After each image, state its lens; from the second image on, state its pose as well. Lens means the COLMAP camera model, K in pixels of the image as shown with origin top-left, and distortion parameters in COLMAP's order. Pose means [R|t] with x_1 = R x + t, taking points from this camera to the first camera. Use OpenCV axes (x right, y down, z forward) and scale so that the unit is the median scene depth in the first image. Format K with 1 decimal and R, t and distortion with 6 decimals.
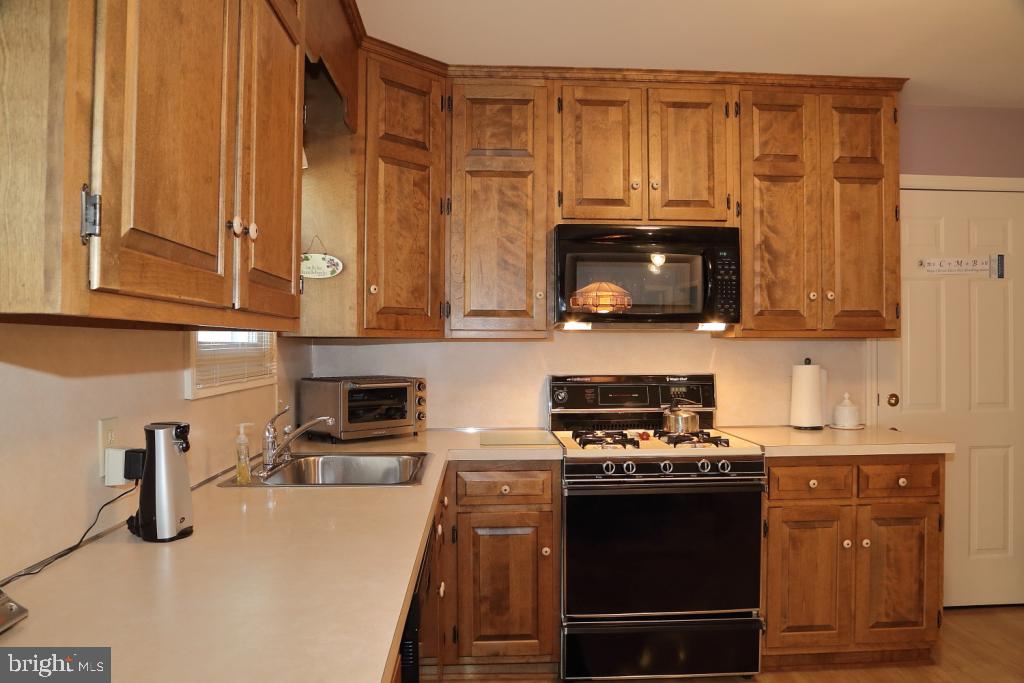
lens RADIAL K [[737.5, 0, 516.5], [0, 737.5, 342.4], [0, 0, 1]] dist [-0.107699, 0.071439]
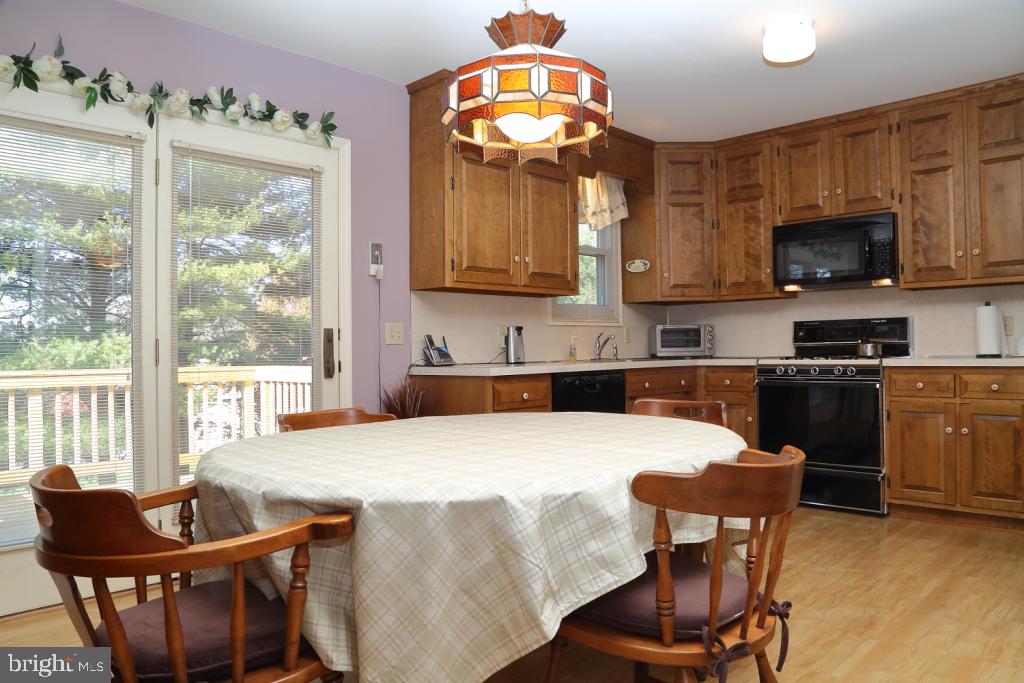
lens RADIAL K [[712.8, 0, 517.9], [0, 712.8, 342.9], [0, 0, 1]] dist [-0.122628, 0.079797]
pose [[0.681312, -0.016303, -0.731812, 0.788566], [0.019094, 0.999808, -0.004497, 0.092003], [0.731744, -0.010910, 0.681492, -0.469507]]
